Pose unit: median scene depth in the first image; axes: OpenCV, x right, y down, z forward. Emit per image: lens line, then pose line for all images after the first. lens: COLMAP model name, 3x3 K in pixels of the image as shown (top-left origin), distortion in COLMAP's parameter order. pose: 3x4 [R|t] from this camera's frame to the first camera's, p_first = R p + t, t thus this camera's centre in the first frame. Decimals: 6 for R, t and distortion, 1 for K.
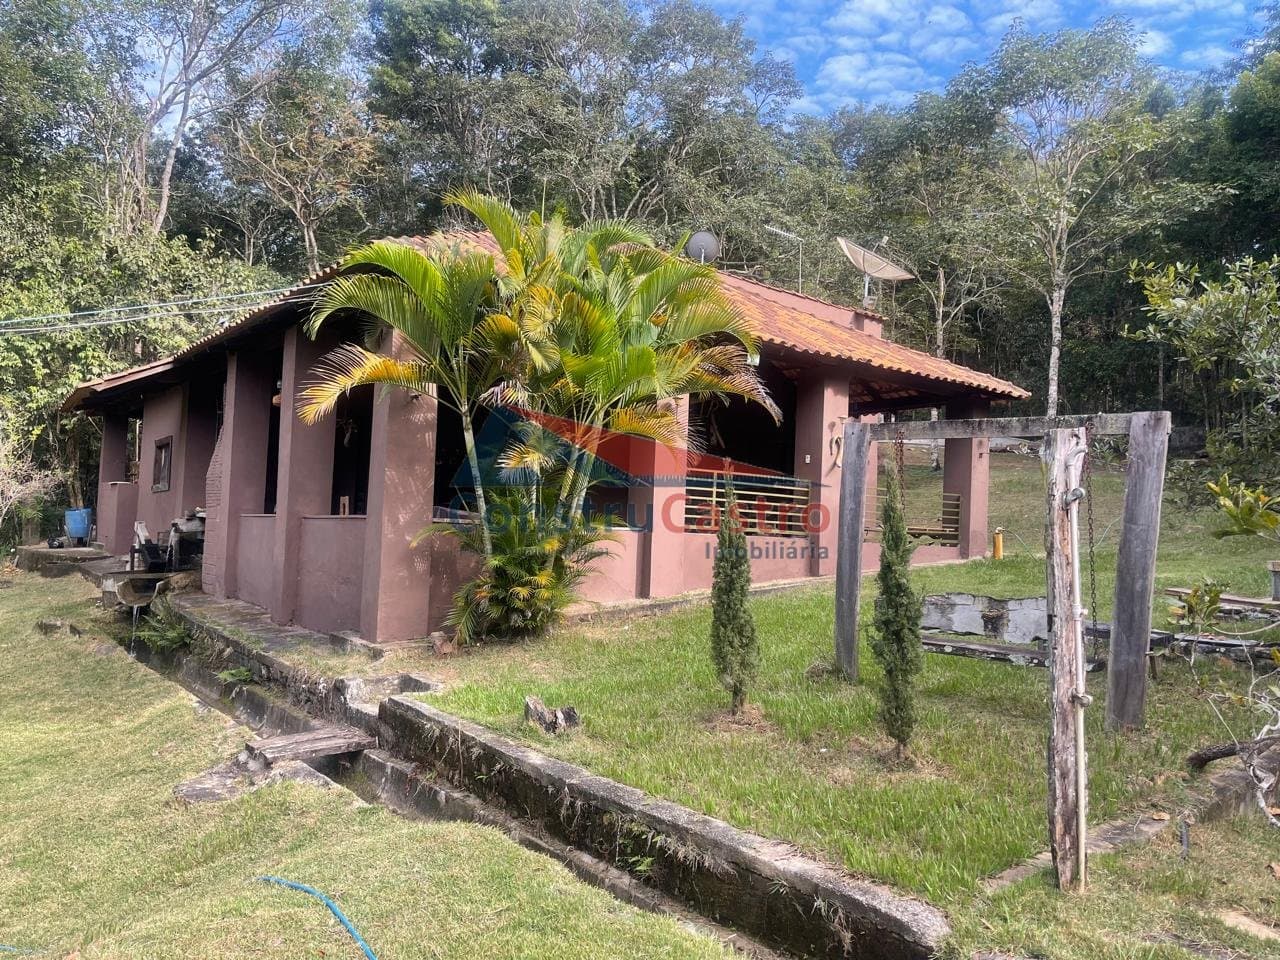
lens RADIAL K [[954.6, 0, 640.0], [0, 954.6, 480.0], [0, 0, 1]] dist [0.092654, -0.126075]
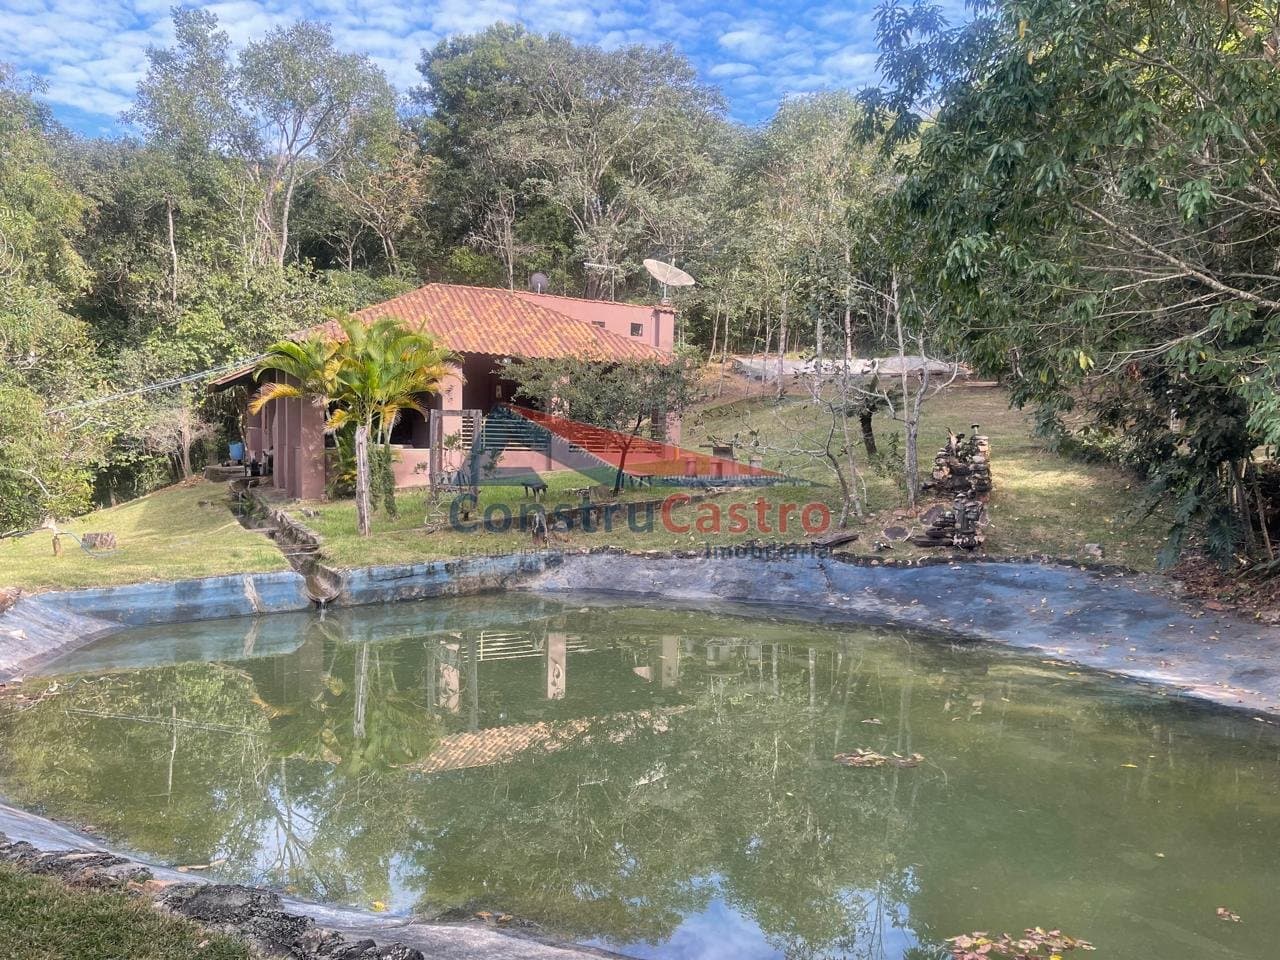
lens RADIAL K [[954.6, 0, 640.0], [0, 954.6, 480.0], [0, 0, 1]] dist [0.092654, -0.126075]
pose [[0.980567, -0.019942, -0.195170, 0.426728], [0.037067, 0.995735, 0.084490, -0.022027], [0.192653, -0.090083, 0.977123, -0.499368]]
